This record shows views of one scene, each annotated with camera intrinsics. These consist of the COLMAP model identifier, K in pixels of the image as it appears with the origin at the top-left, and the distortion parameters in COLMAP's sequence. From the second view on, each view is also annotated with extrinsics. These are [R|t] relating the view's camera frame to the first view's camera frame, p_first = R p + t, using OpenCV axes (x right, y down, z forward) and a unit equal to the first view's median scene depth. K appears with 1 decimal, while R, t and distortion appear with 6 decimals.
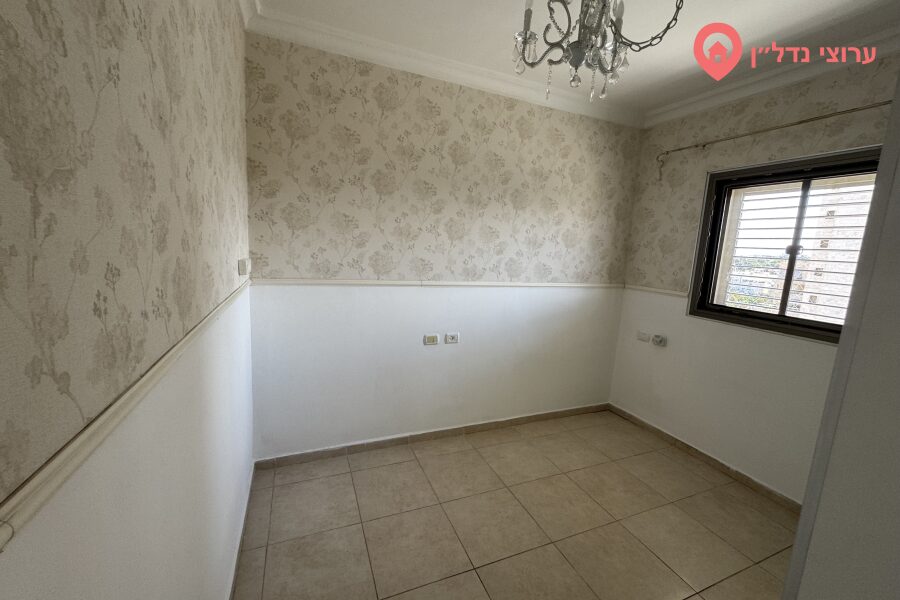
lens RADIAL K [[359.9, 0, 452.6], [0, 359.9, 297.9], [0, 0, 1]] dist [-0.003474, -0.000293]
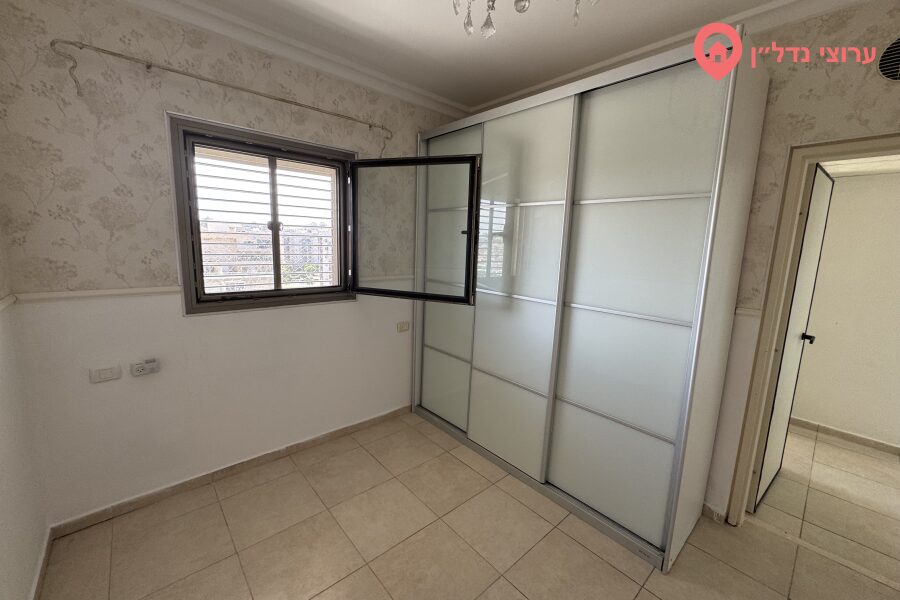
lens RADIAL K [[359.9, 0, 452.6], [0, 359.9, 297.9], [0, 0, 1]] dist [-0.003474, -0.000293]
pose [[-0.328915, -0.216347, 0.919244, -0.212448], [0.080133, 0.963500, 0.255435, -0.152156], [-0.940953, 0.157678, -0.299573, 0.829142]]
